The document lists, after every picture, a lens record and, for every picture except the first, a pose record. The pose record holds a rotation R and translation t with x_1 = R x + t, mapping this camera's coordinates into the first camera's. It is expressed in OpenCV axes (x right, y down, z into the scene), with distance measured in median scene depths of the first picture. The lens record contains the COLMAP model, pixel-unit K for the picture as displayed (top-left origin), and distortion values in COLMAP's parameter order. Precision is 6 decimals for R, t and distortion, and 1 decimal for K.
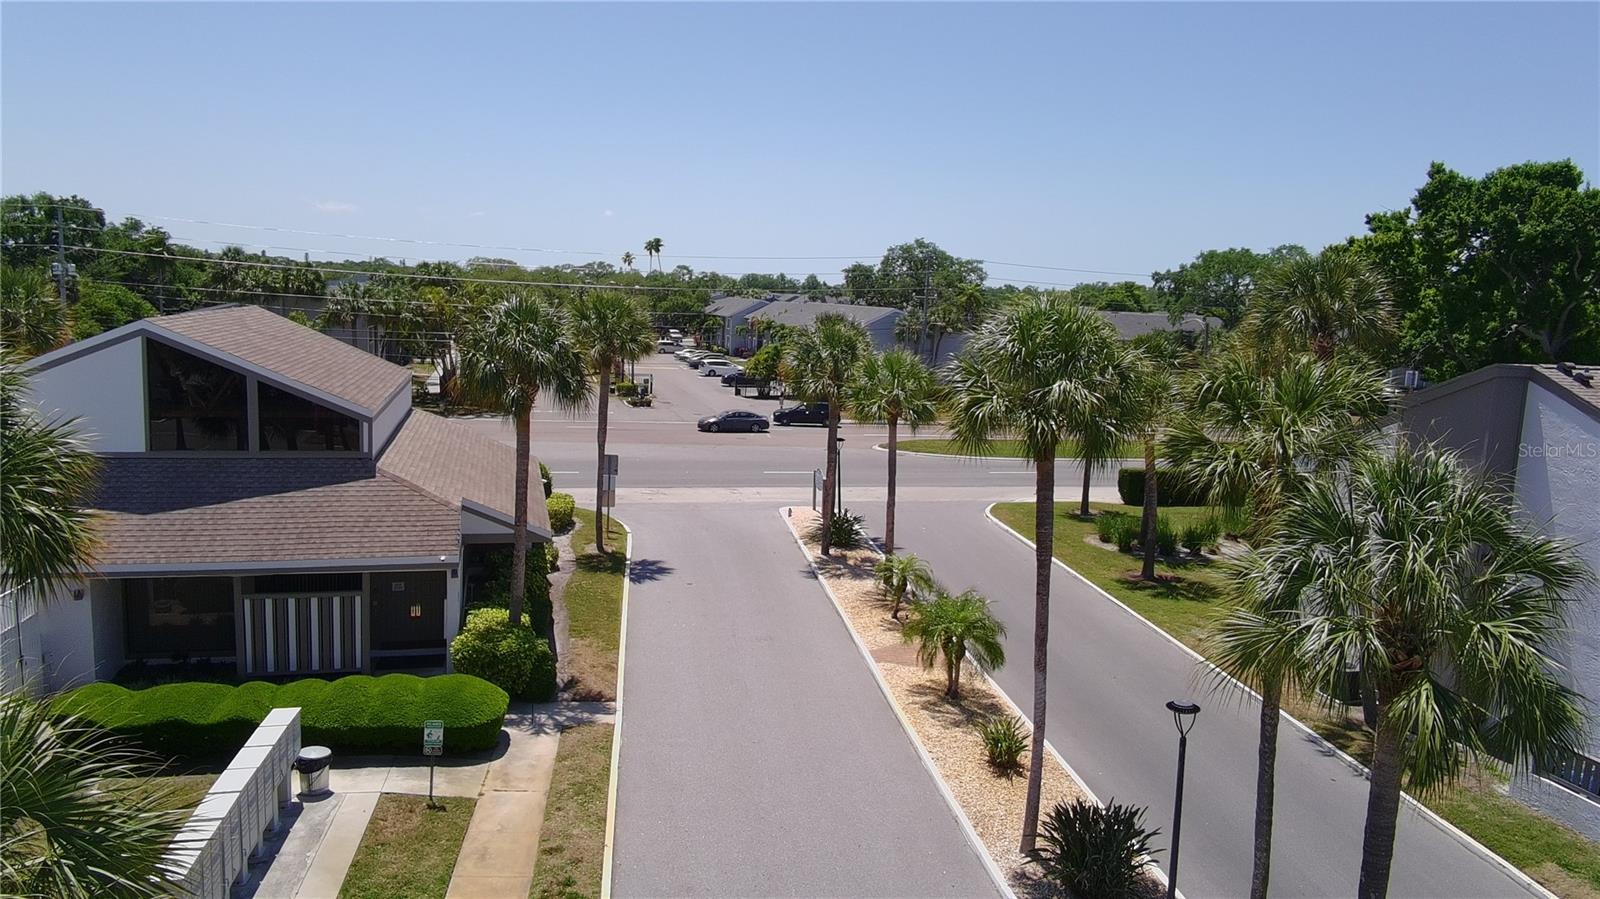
lens RADIAL K [[1108.1, 0, 800.0], [0, 1108.1, 449.5], [0, 0, 1]] dist [-0.011057, -0.032858]
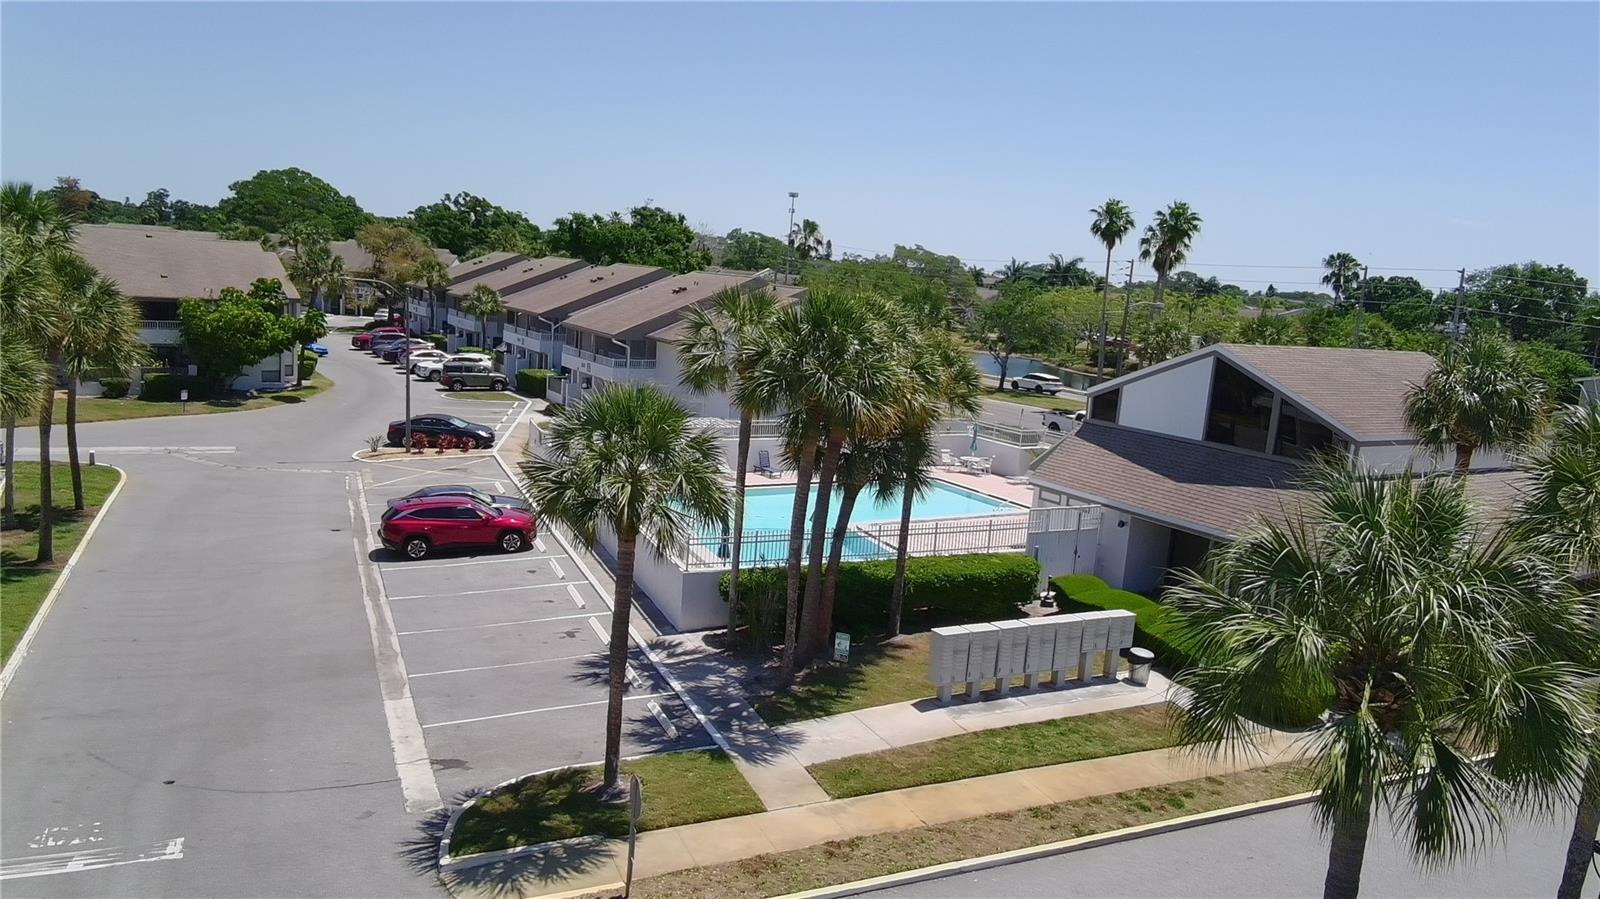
lens RADIAL K [[1108.1, 0, 800.0], [0, 1108.1, 449.5], [0, 0, 1]] dist [-0.011057, -0.032858]
pose [[0.302755, 0.154871, -0.940401, 0.571988], [-0.213901, 0.972579, 0.091306, -0.007023], [0.928755, 0.173509, 0.327581, 0.083044]]
